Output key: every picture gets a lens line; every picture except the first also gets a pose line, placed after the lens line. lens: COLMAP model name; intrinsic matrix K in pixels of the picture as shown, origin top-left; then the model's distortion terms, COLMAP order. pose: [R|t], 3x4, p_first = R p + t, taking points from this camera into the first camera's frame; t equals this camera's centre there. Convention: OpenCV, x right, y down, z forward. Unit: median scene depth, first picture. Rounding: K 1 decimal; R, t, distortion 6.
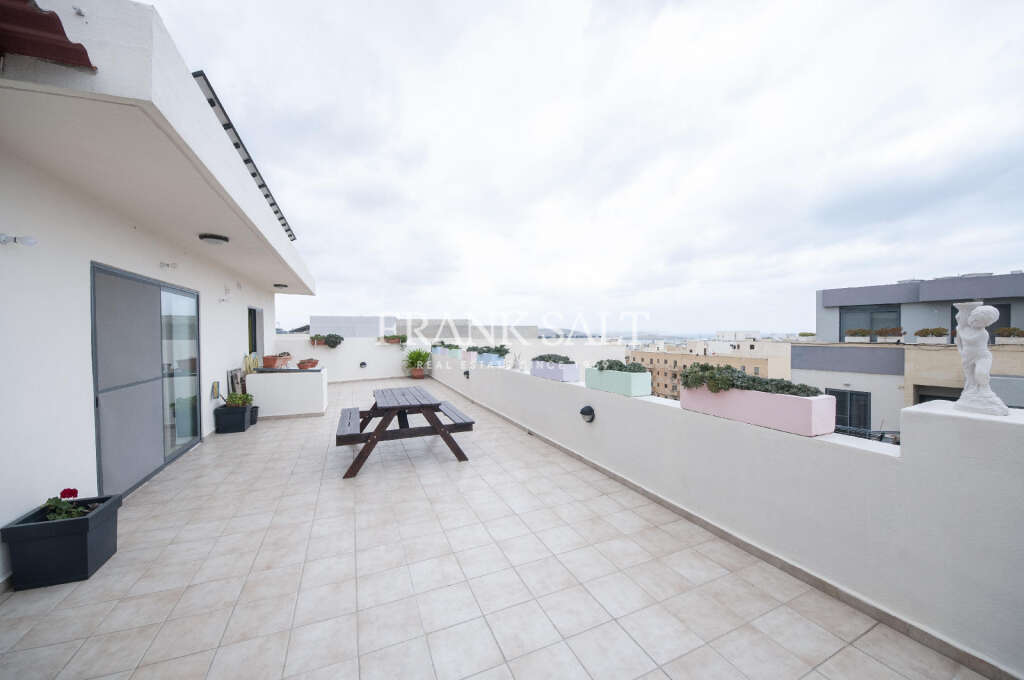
lens RADIAL K [[358.0, 0, 512.0], [0, 358.0, 340.0], [0, 0, 1]] dist [0.002201, 0.000059]
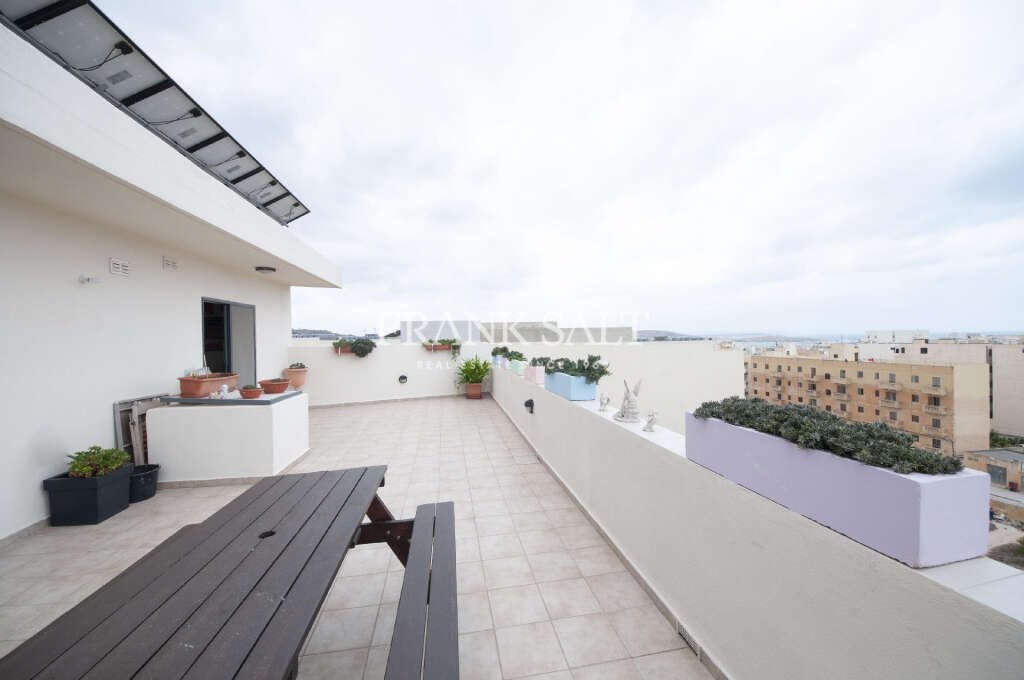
lens RADIAL K [[358.0, 0, 512.0], [0, 358.0, 340.0], [0, 0, 1]] dist [0.002201, 0.000059]
pose [[0.970307, -0.008865, -0.241713, -0.011344], [0.006463, 0.999922, -0.010729, -0.003773], [0.241789, 0.008848, 0.970288, 0.347985]]
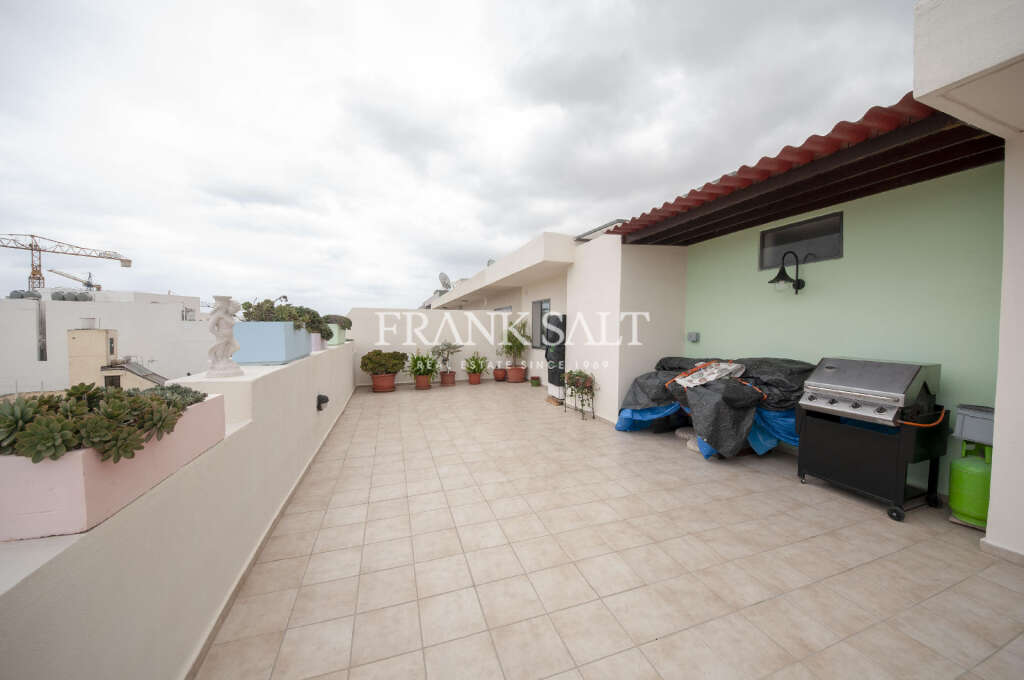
lens RADIAL K [[358.0, 0, 512.0], [0, 358.0, 340.0], [0, 0, 1]] dist [0.002201, 0.000059]
pose [[-0.995670, -0.001379, 0.092946, 0.040867], [0.003272, 0.998750, 0.049868, -0.004027], [-0.092899, 0.049956, -0.994422, 1.099746]]
